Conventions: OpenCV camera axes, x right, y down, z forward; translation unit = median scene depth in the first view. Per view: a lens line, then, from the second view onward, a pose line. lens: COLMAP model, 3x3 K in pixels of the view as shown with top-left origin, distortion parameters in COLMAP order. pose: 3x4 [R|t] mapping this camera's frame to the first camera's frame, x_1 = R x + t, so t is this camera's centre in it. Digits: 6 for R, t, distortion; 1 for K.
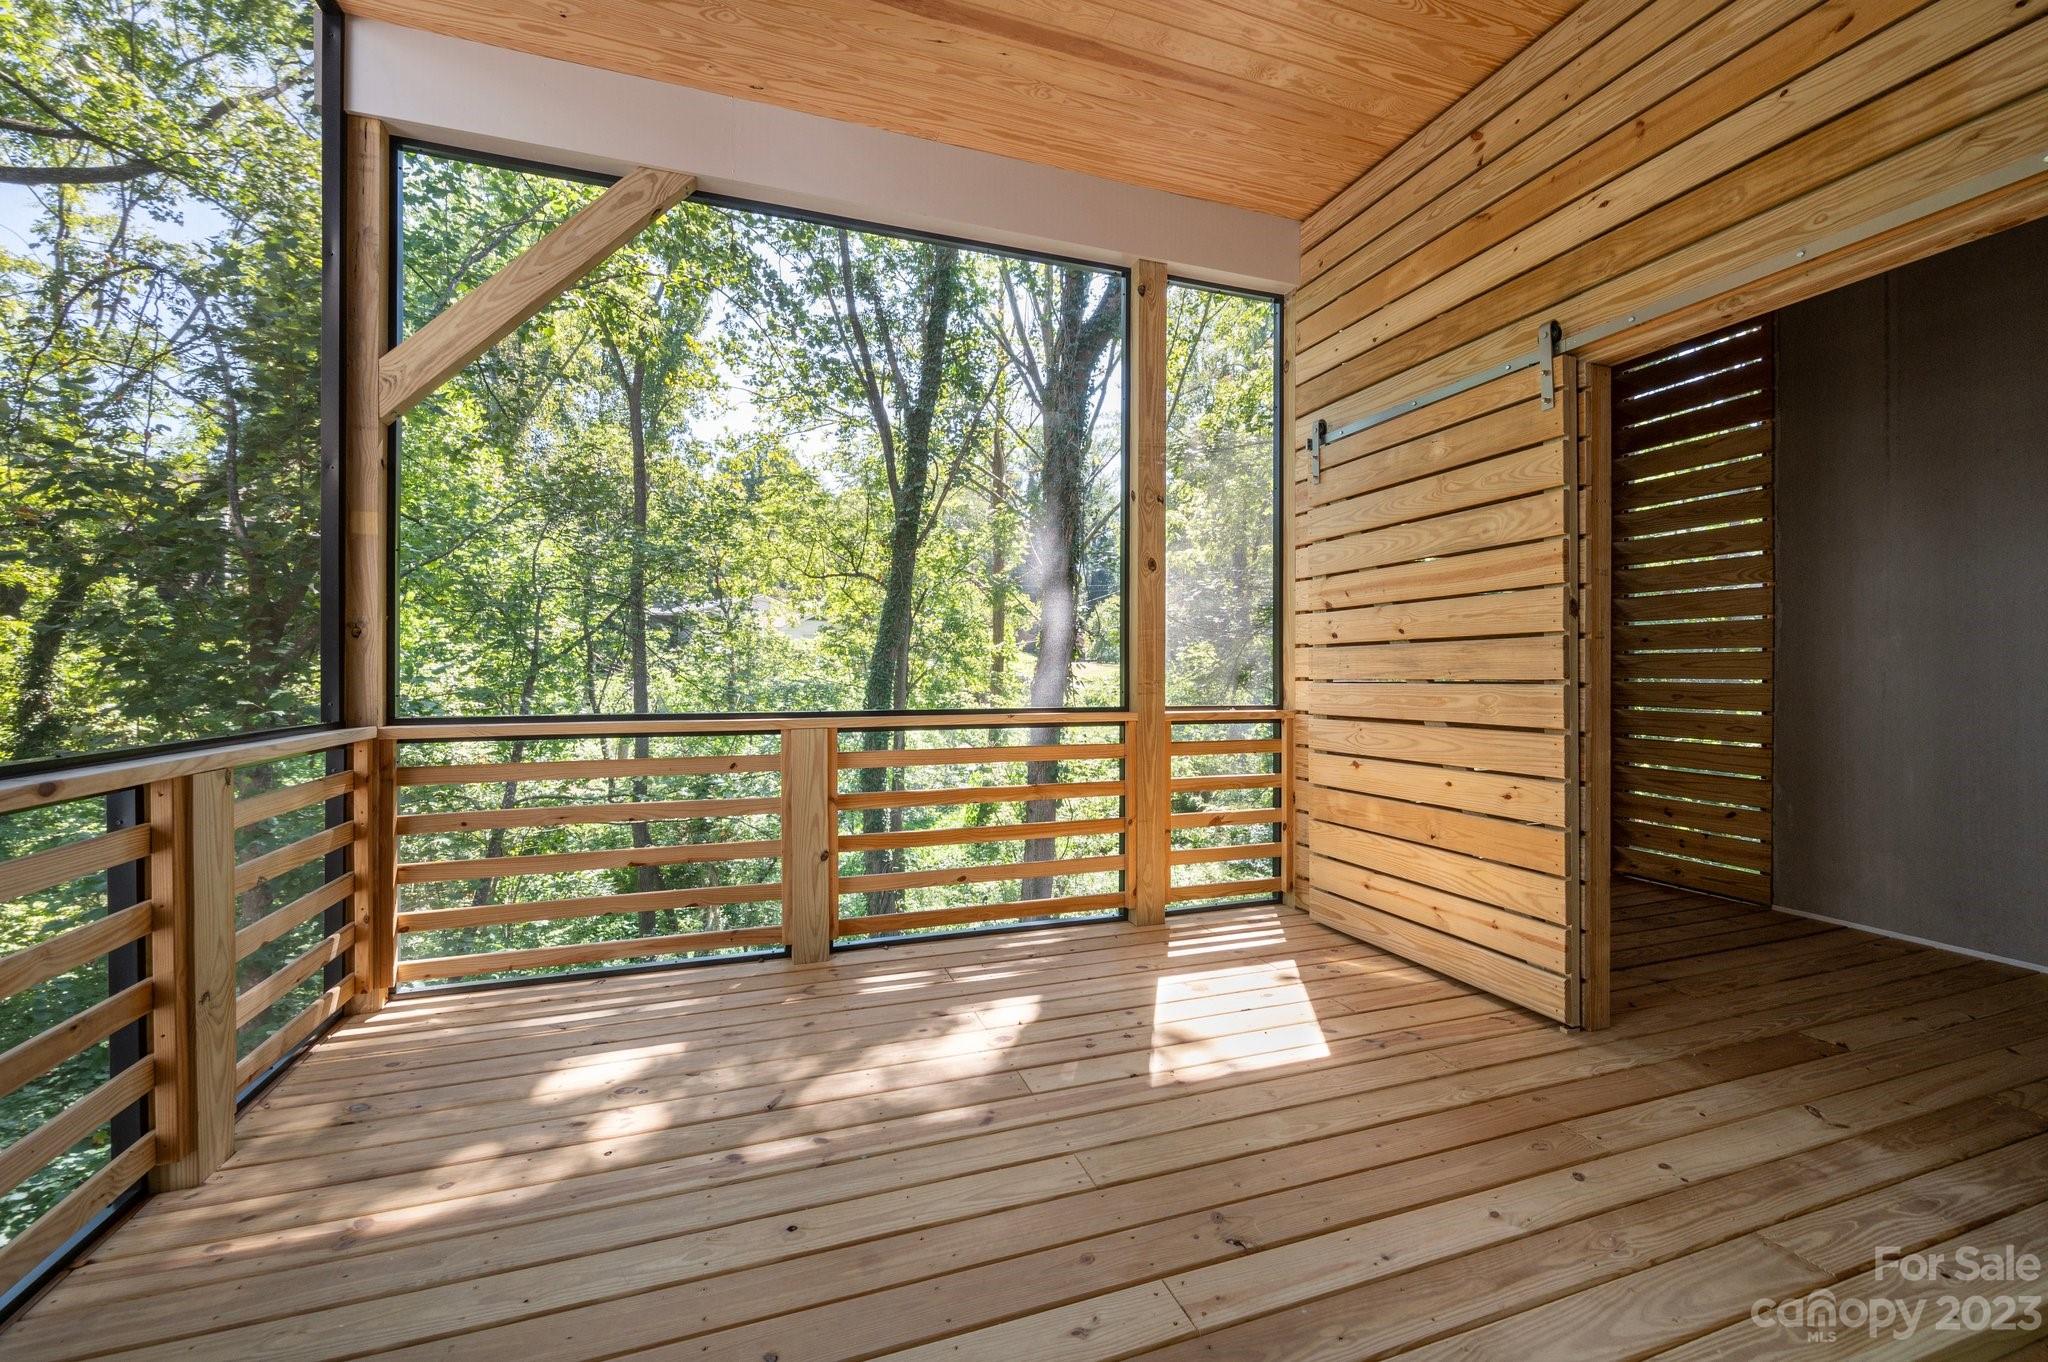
lens RADIAL K [[804.8, 0, 1020.1], [0, 804.8, 679.7], [0, 0, 1]] dist [-0.003313, 0.000539]
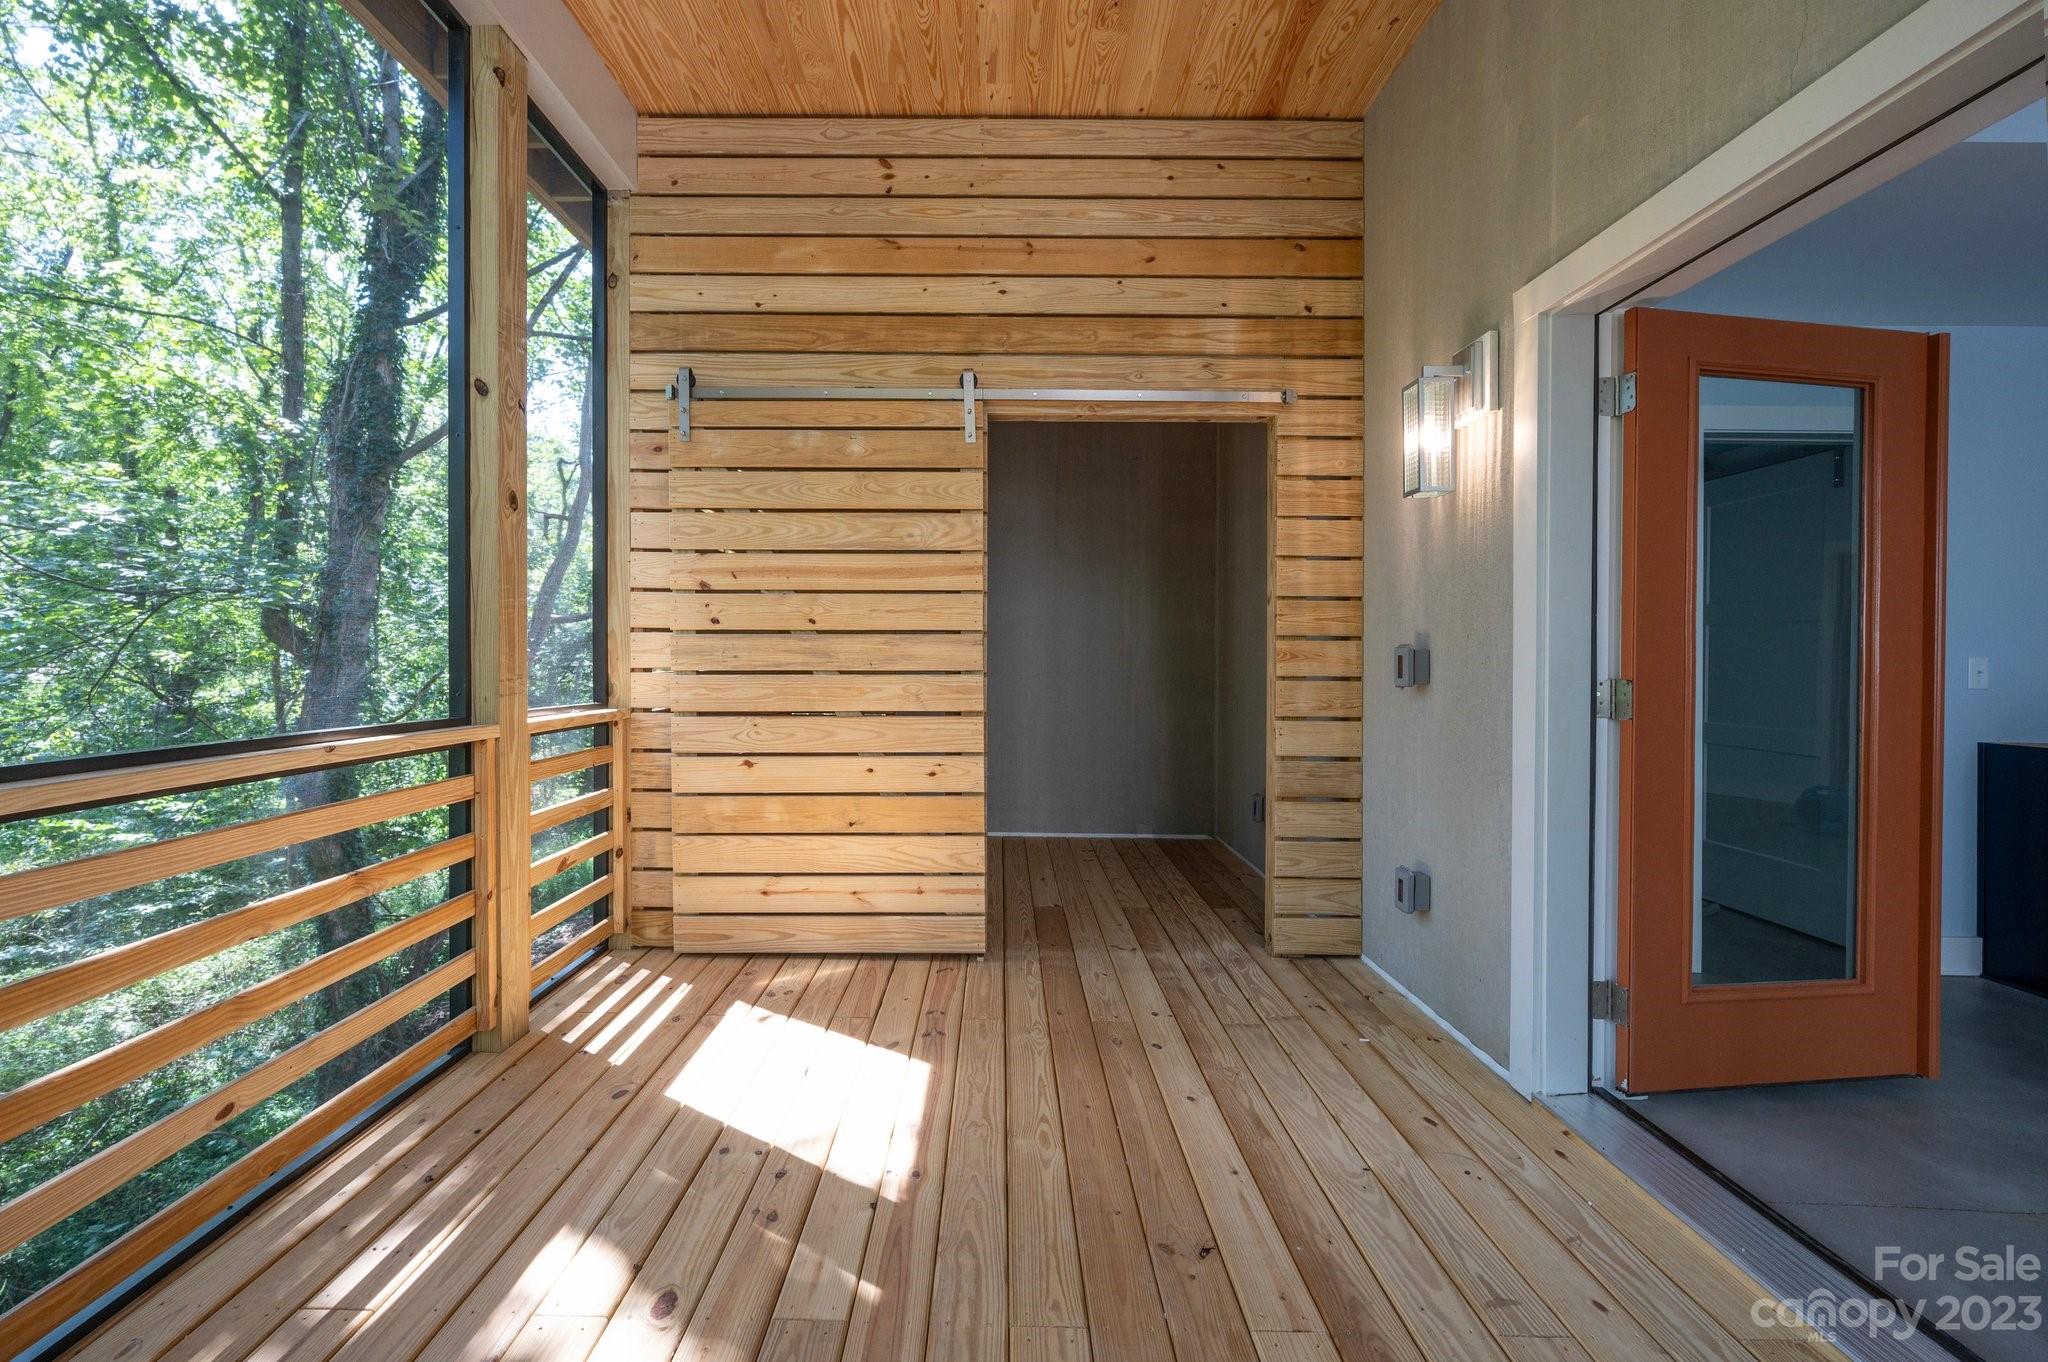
lens RADIAL K [[804.8, 0, 1009.0], [0, 804.8, 670.2], [0, 0, 1]] dist [-0.003313, 0.000539]
pose [[0.347435, -0.011107, 0.937638, -0.356004], [0.001988, 0.999936, 0.011108, -0.011081], [-0.937702, -0.001995, 0.347435, 0.431615]]
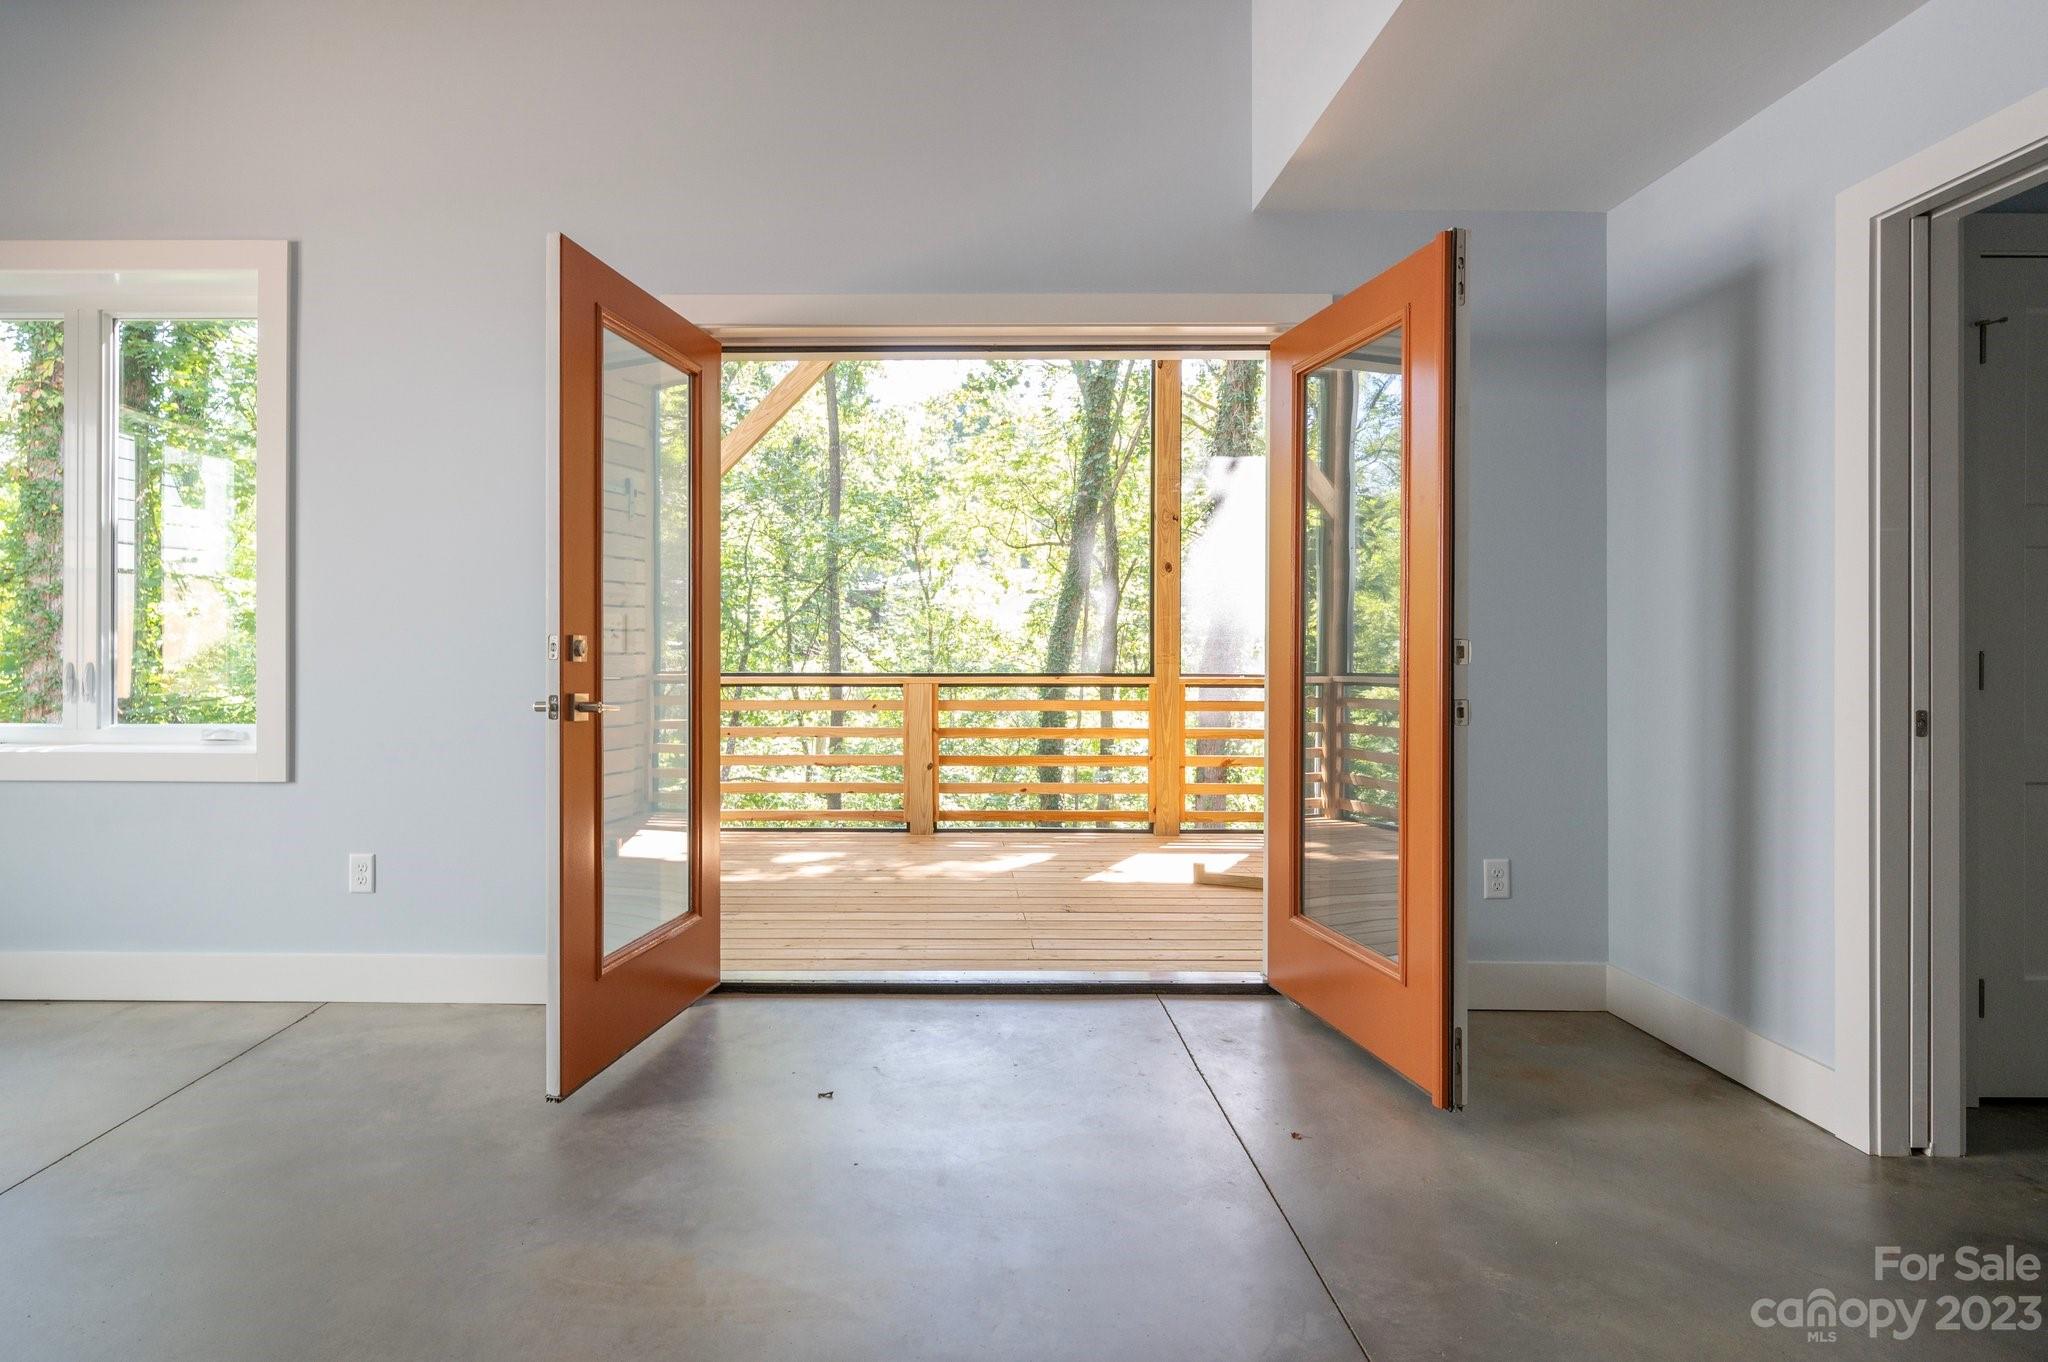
lens RADIAL K [[1033.4, 0, 1015.2], [0, 1033.4, 670.8], [0, 0, 1]] dist [-0.028971, -0.000220]
pose [[0.962649, 0.001244, -0.270749, 0.432136], [0.000411, 0.999982, 0.006054, 0.022120], [0.270752, -0.005940, 0.962631, -0.829494]]
